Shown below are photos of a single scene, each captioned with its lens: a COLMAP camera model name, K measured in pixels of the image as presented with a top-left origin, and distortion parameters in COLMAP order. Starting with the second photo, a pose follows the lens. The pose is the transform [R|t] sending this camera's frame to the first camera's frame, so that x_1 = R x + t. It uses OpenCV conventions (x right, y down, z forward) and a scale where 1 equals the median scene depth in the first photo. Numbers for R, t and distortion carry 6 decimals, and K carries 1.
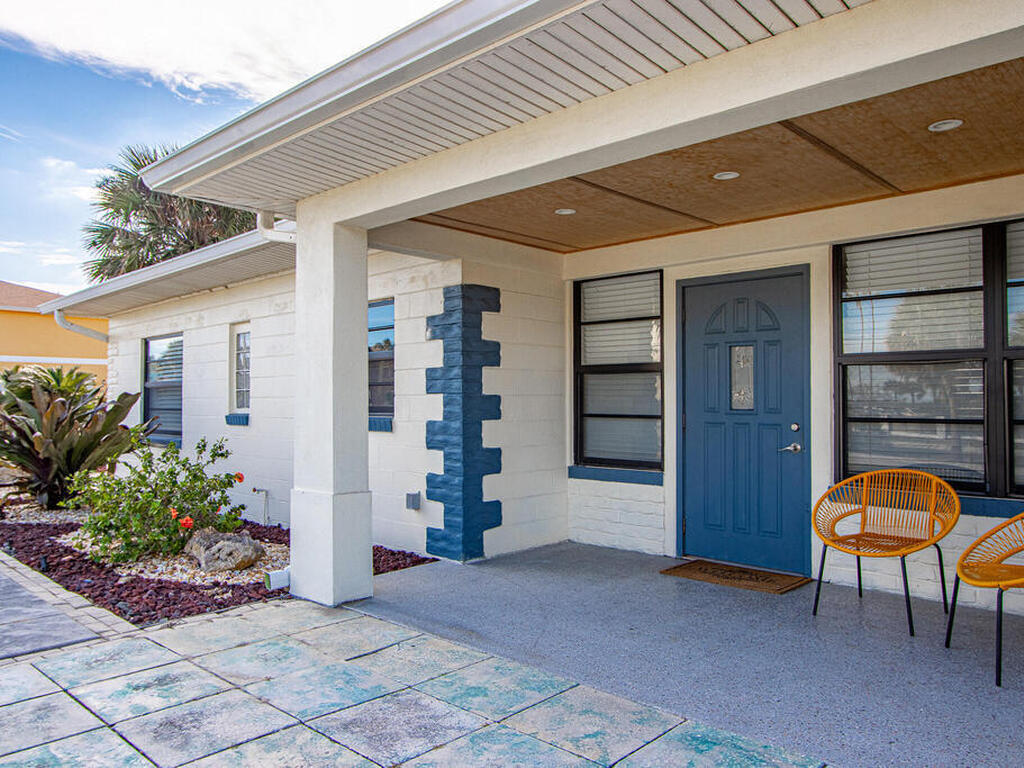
lens RADIAL K [[750.0, 0, 512.4], [0, 750.0, 387.0], [0, 0, 1]] dist [-0.028914, -0.003427]
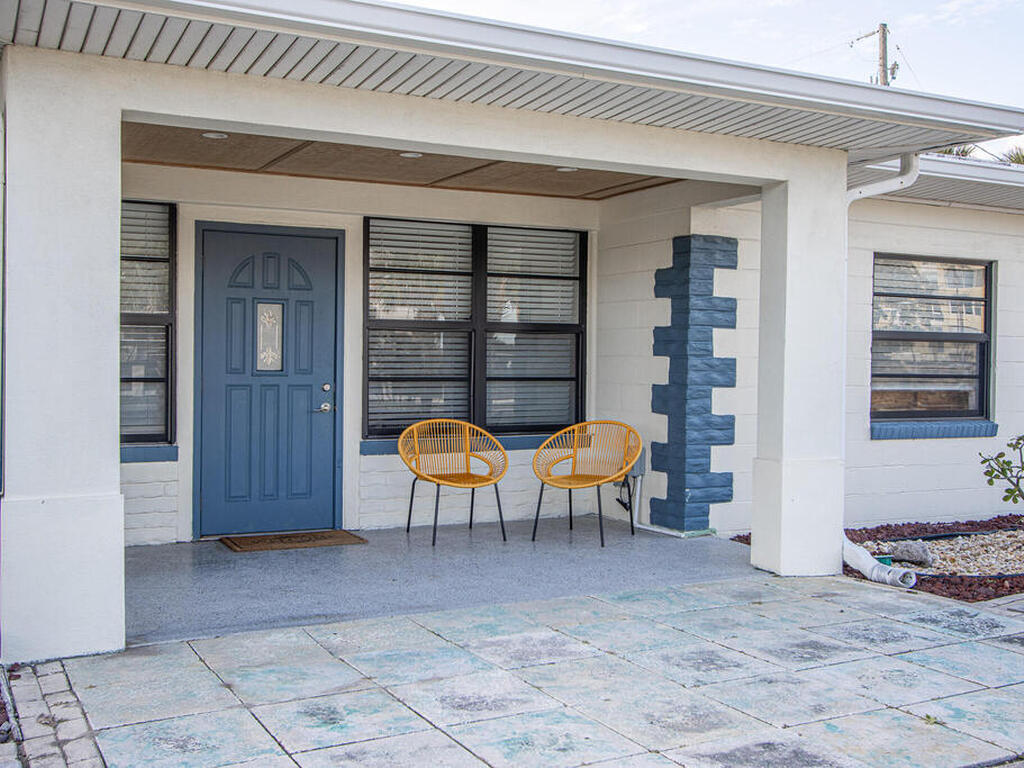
lens RADIAL K [[1107.2, 0, 513.6], [0, 1107.2, 378.6], [0, 0, 1]] dist [0.005340, 0.000000]
pose [[0.332009, -0.015672, 0.943146, -0.877953], [-0.028832, 0.999226, 0.026754, -0.006068], [-0.942836, -0.036075, 0.331300, 0.231975]]
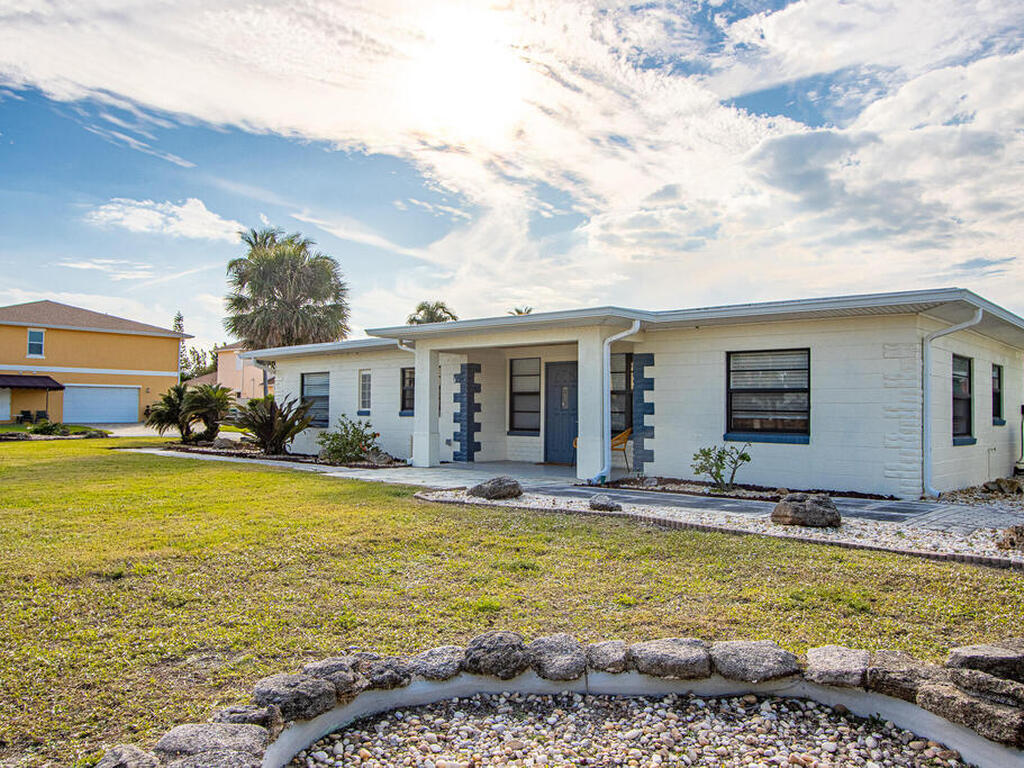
lens RADIAL K [[806.9, 0, 510.7], [0, 806.9, 390.1], [0, 0, 1]] dist [0.057299, 0.000133]
pose [[0.999804, 0.009190, 0.017530, 0.042003], [-0.009103, 0.999946, -0.005020, -0.023881], [-0.017575, 0.004860, 0.999834, -2.002870]]
